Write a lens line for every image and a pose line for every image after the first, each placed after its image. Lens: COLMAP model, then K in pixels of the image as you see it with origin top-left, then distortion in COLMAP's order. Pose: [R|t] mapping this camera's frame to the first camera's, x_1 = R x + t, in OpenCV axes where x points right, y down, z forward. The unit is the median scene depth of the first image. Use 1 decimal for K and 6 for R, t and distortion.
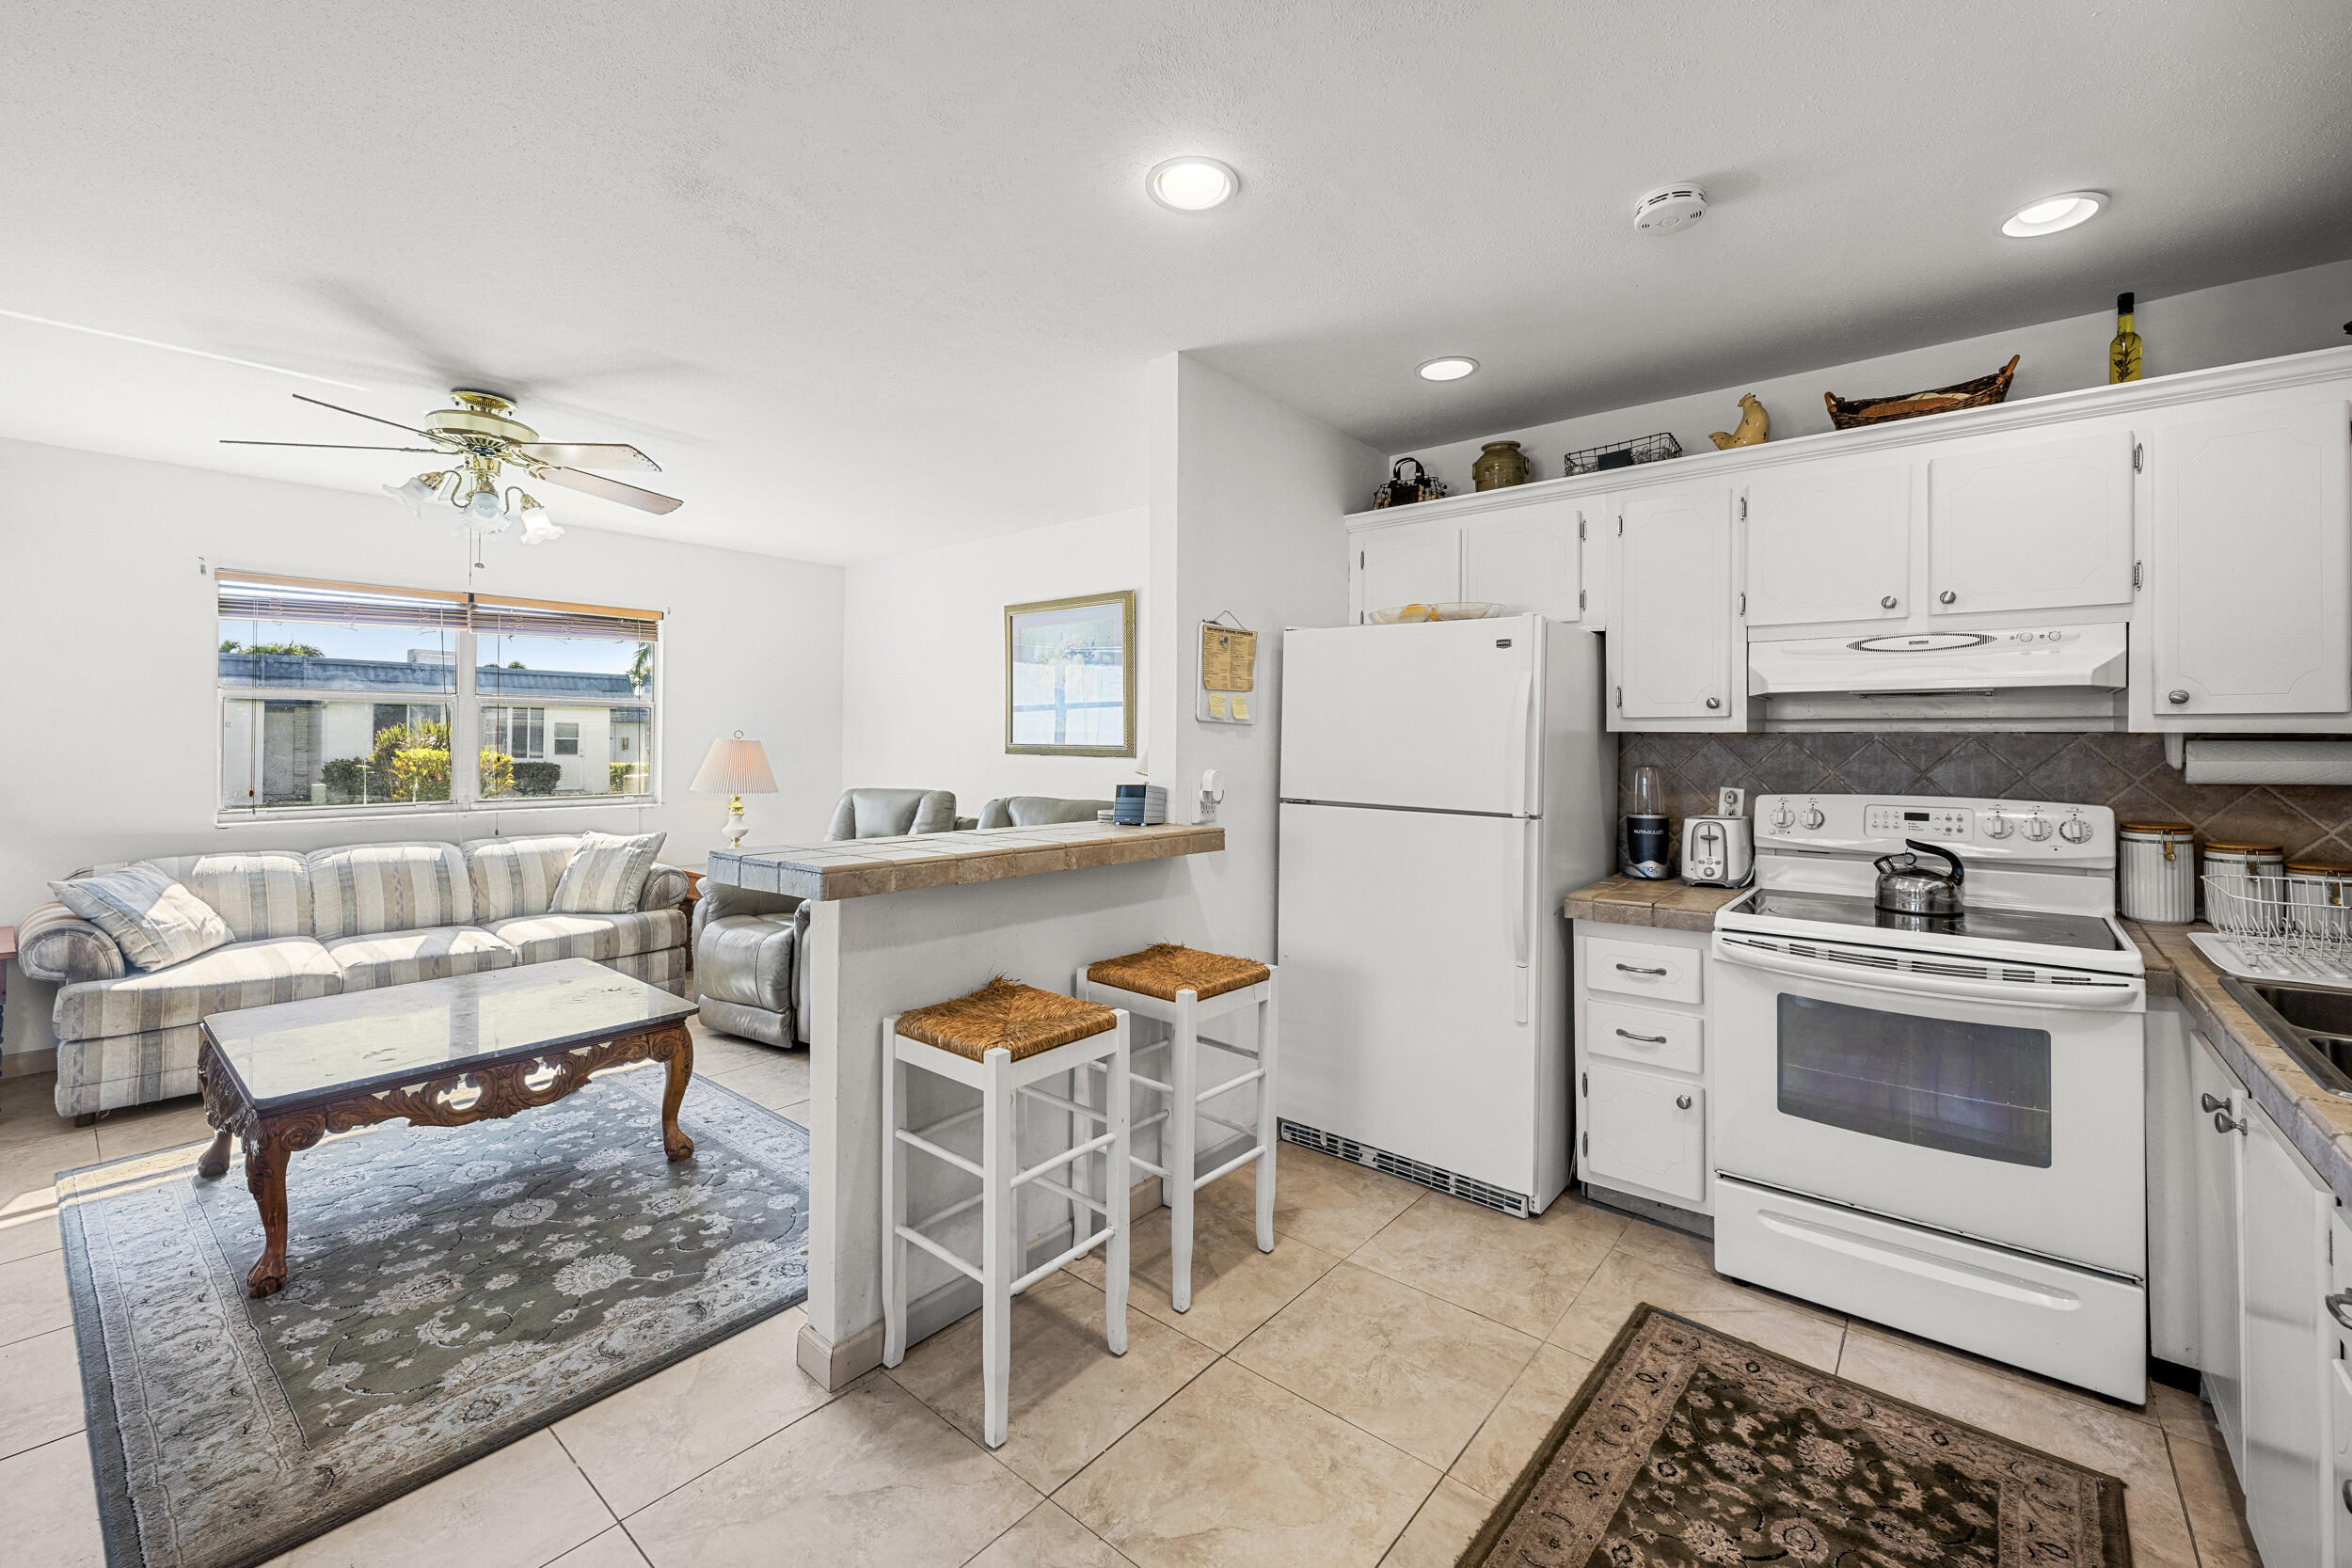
lens RADIAL K [[960.5, 0, 1175.4], [0, 960.5, 738.0], [0, 0, 1]] dist [-0.000371, -0.000084]
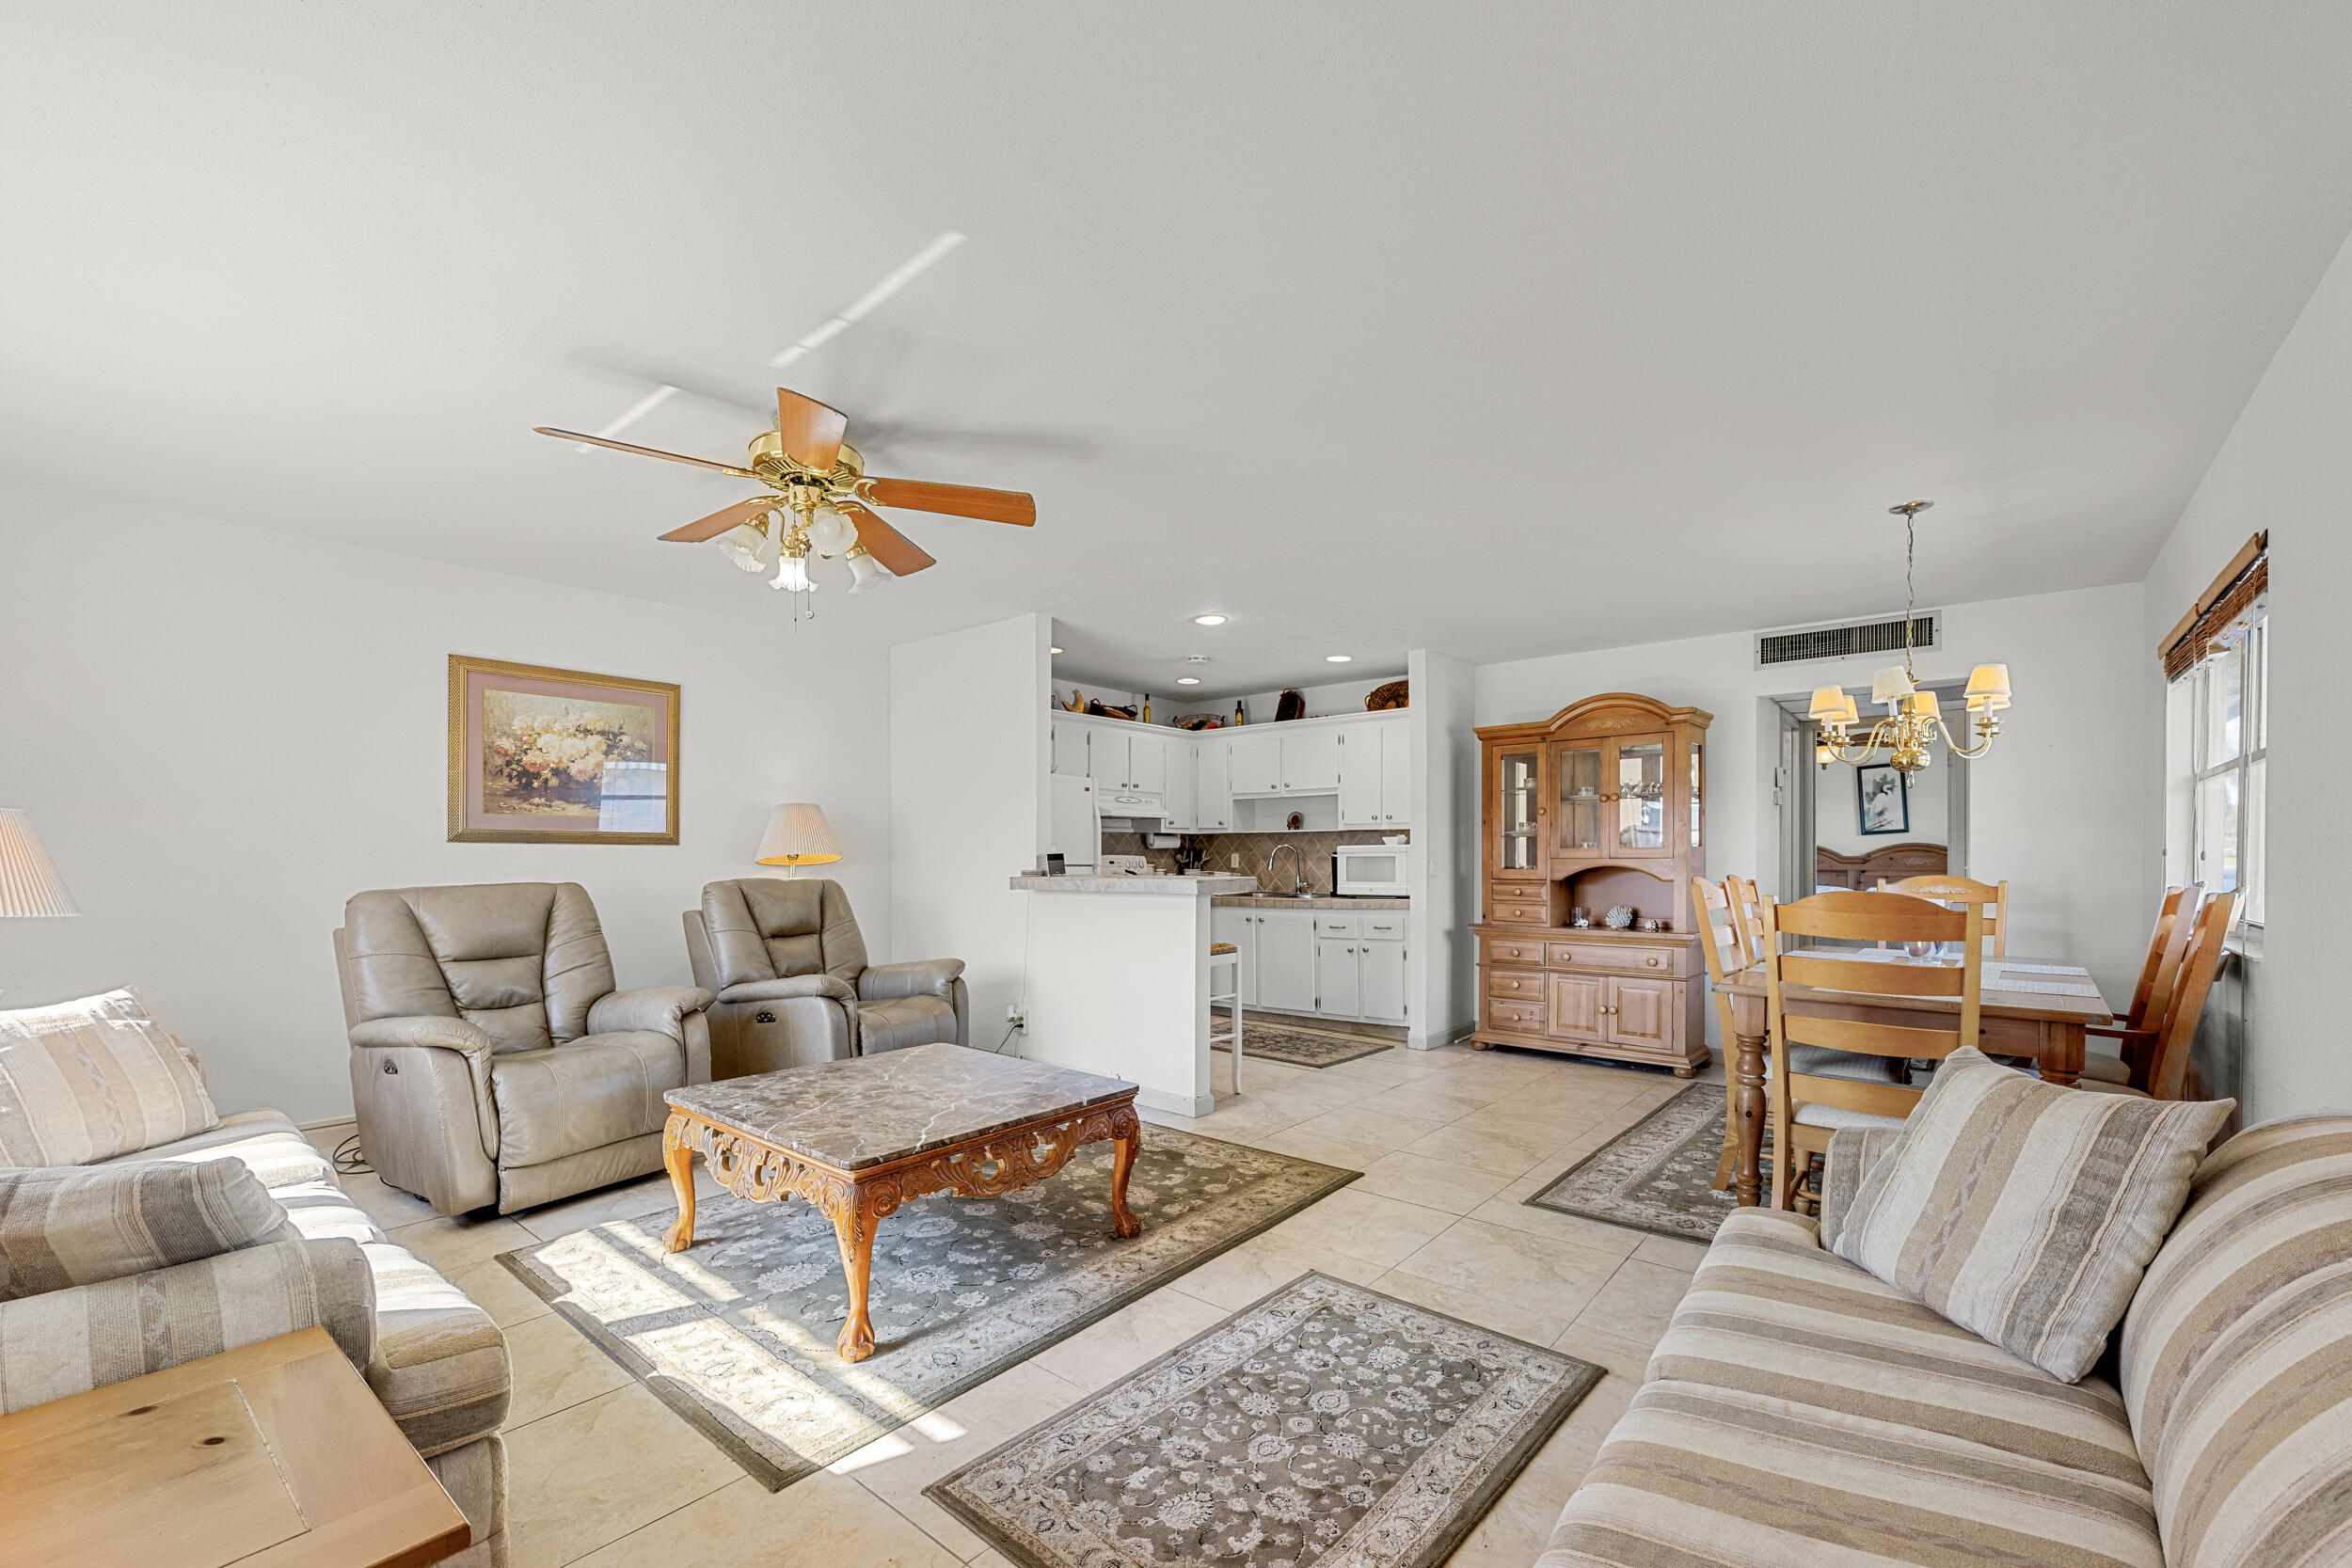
lens RADIAL K [[970.3, 0, 1170.9], [0, 970.3, 862.0], [0, 0, 1]] dist [0.000051, 0.000007]
pose [[0.001870, -0.015294, 0.999881, -1.993729], [-0.003807, 0.999876, 0.015301, 0.037874], [-0.999991, -0.003835, 0.001811, 0.824647]]
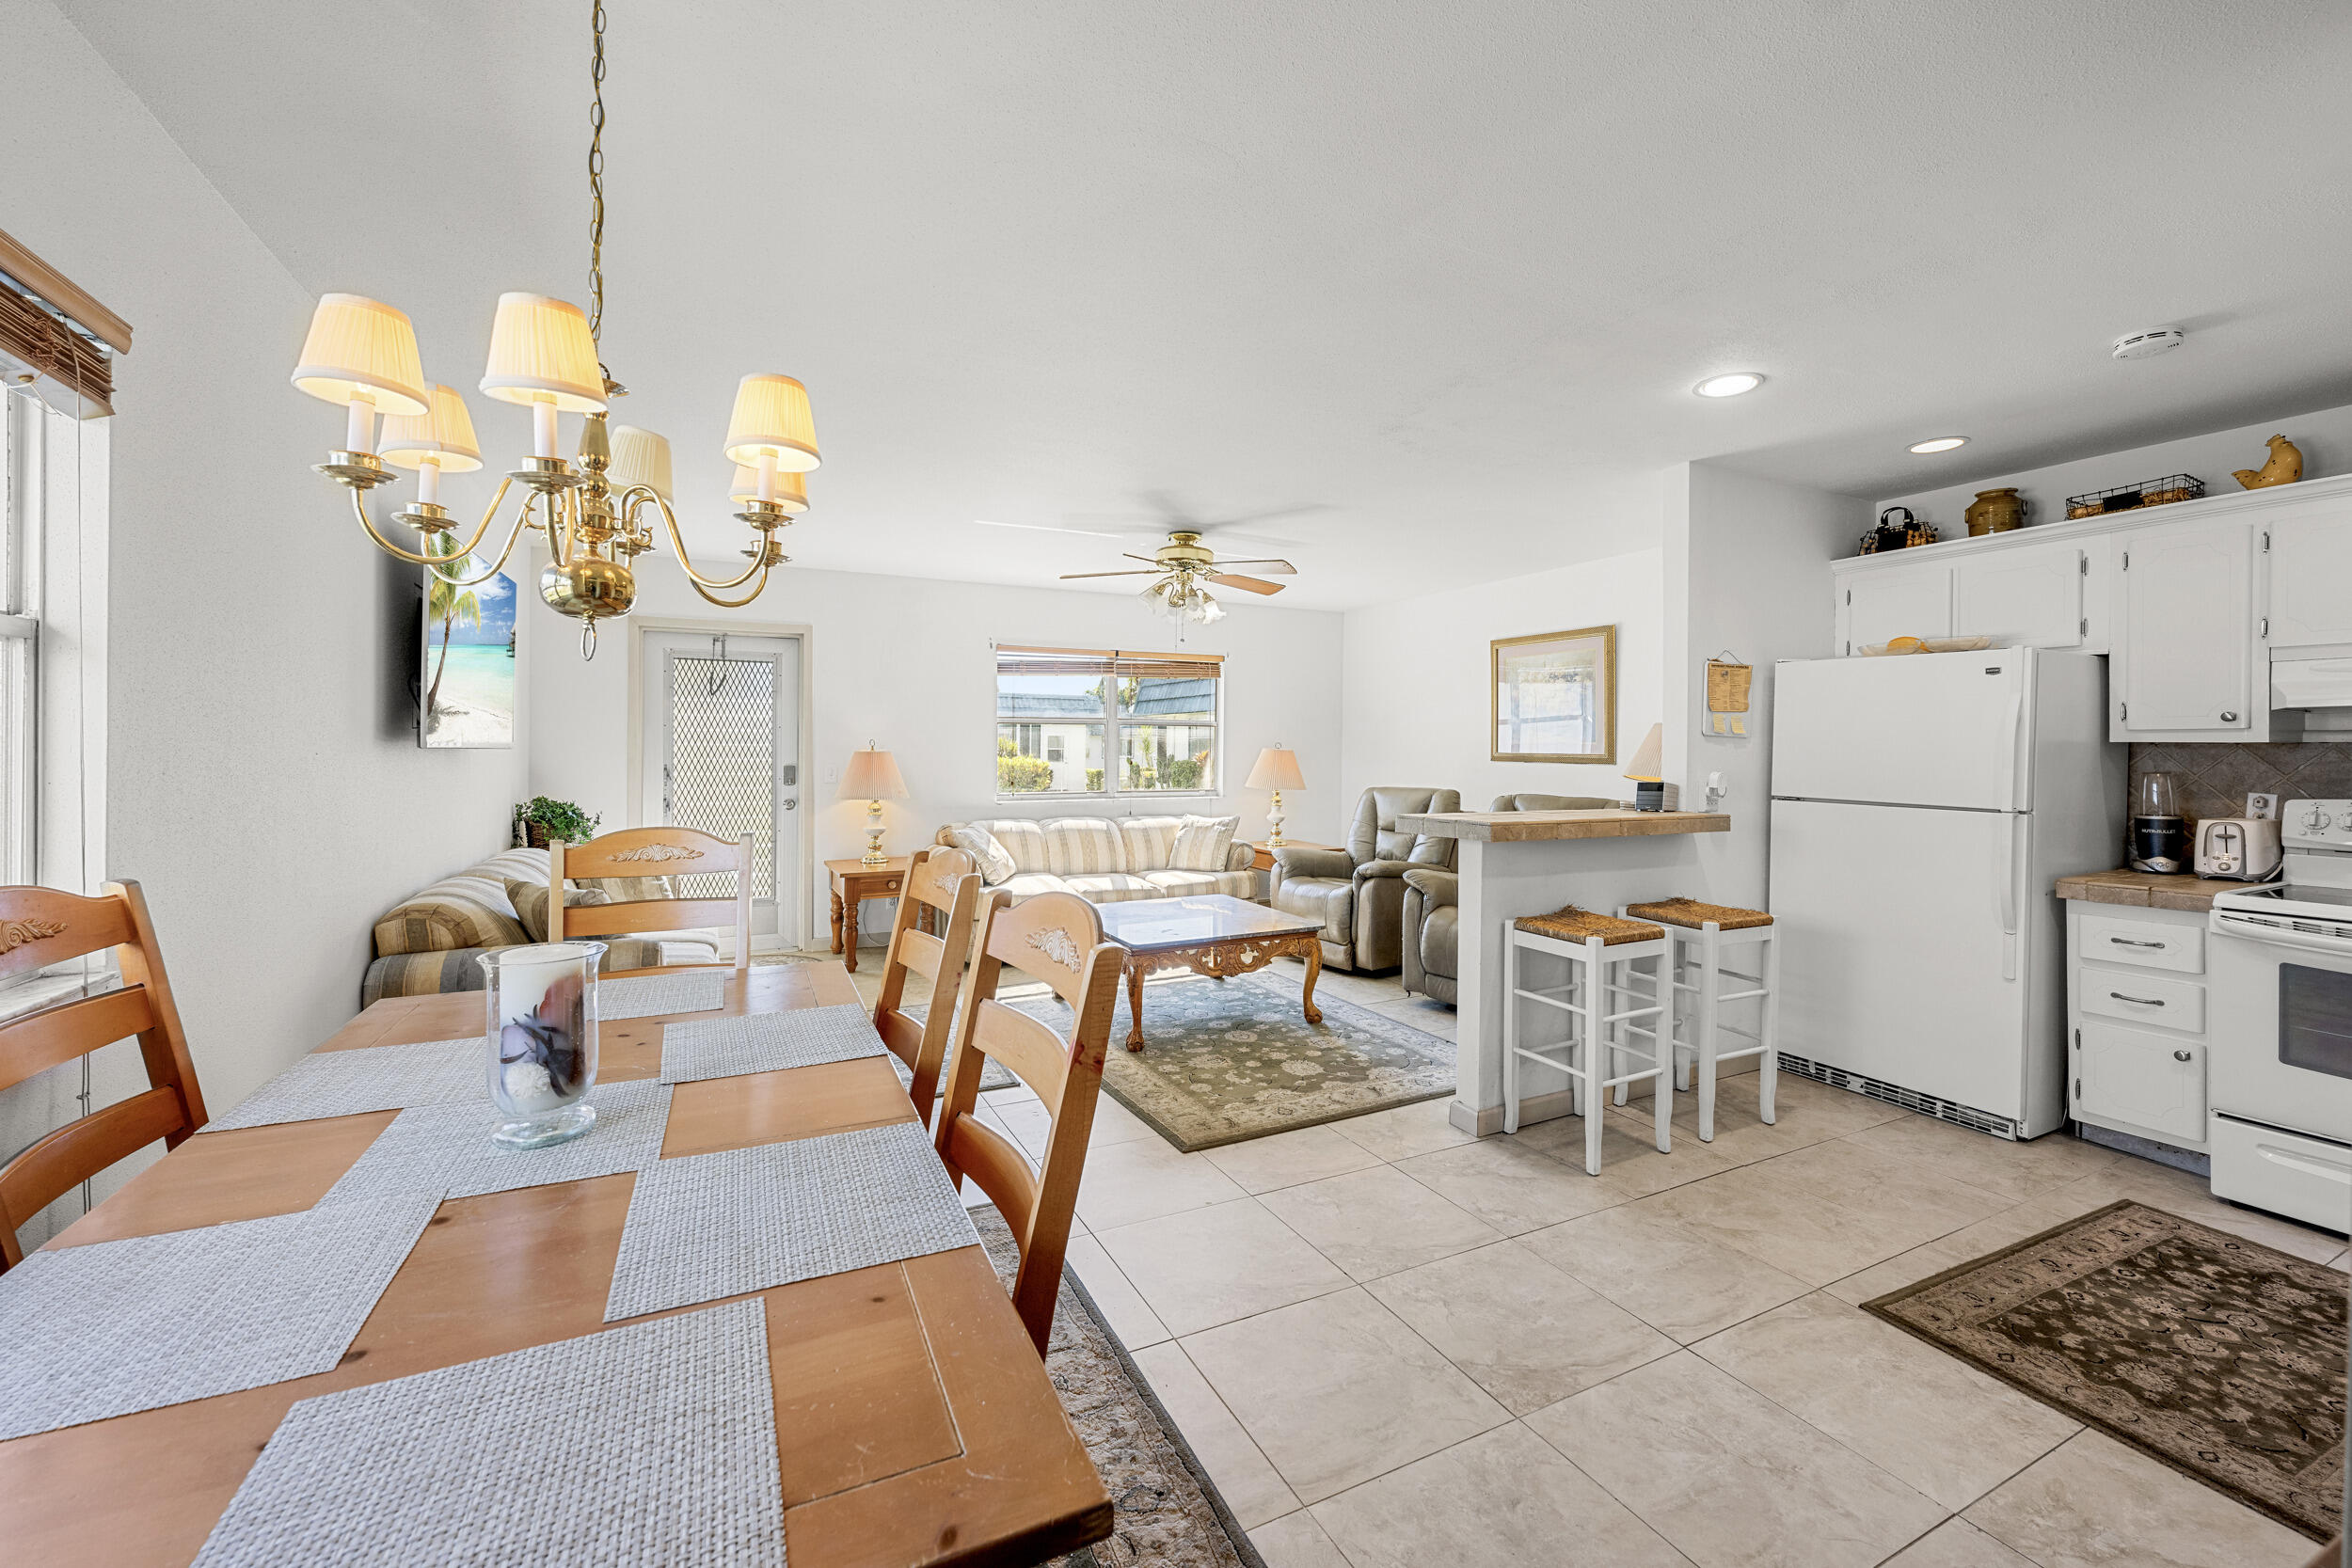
lens RADIAL K [[938.3, 0, 1170.2], [0, 938.3, 755.4], [0, 0, 1]] dist [-0.001093, -0.000051]
pose [[0.915643, 0.001693, -0.401988, -0.143722], [0.001618, 0.999968, 0.007897, -0.001617], [0.401988, -0.007882, 0.915611, -0.536575]]
